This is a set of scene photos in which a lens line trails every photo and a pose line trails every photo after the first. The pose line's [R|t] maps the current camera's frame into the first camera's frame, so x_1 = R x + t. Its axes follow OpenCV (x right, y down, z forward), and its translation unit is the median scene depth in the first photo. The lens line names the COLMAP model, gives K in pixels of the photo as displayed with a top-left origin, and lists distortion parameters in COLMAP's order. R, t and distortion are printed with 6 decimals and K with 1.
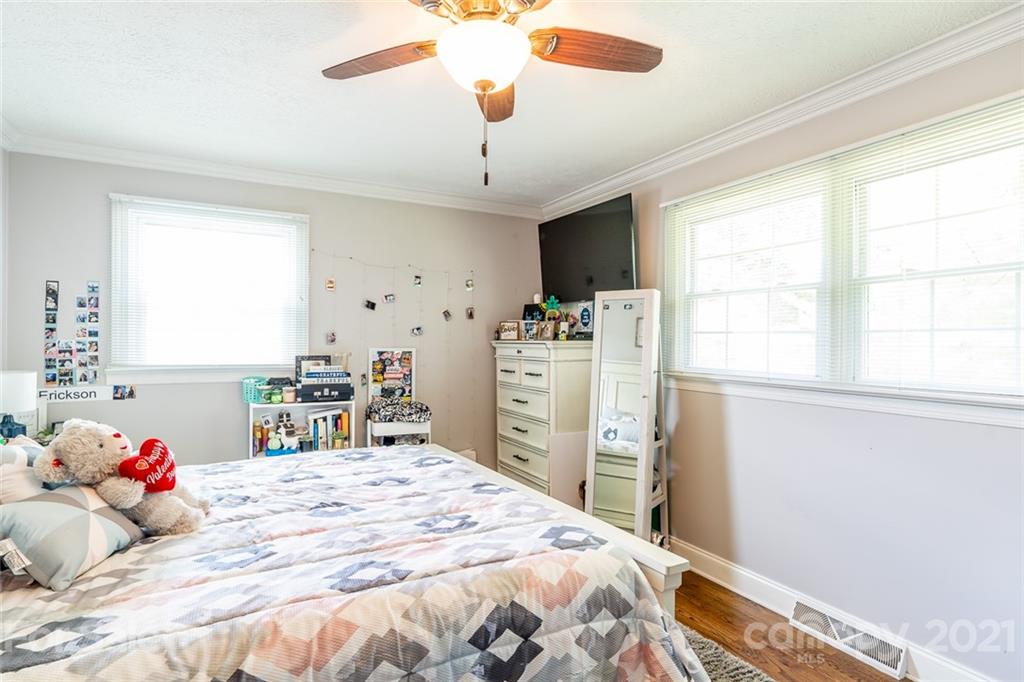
lens RADIAL K [[533.3, 0, 511.8], [0, 533.3, 343.7], [0, 0, 1]] dist [-0.002878, -0.000152]
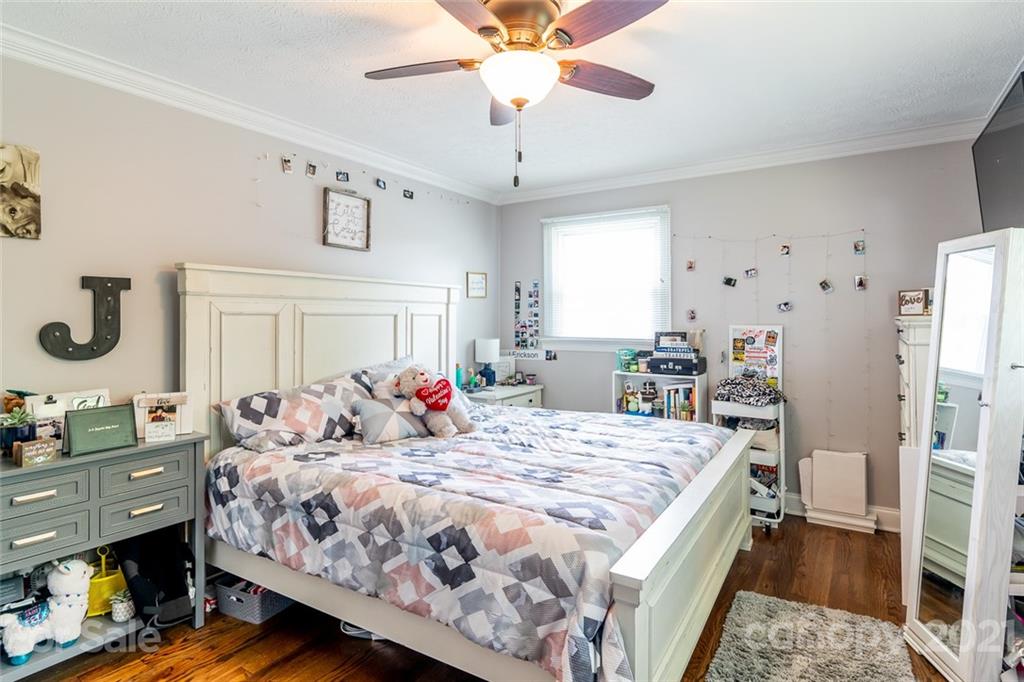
lens RADIAL K [[533.3, 0, 513.7], [0, 533.3, 316.2], [0, 0, 1]] dist [-0.002878, -0.000152]
pose [[0.491539, -0.011269, -0.870783, 0.487336], [0.002588, 0.999931, -0.011480, 0.001891], [0.870852, 0.003389, 0.491534, 0.207840]]
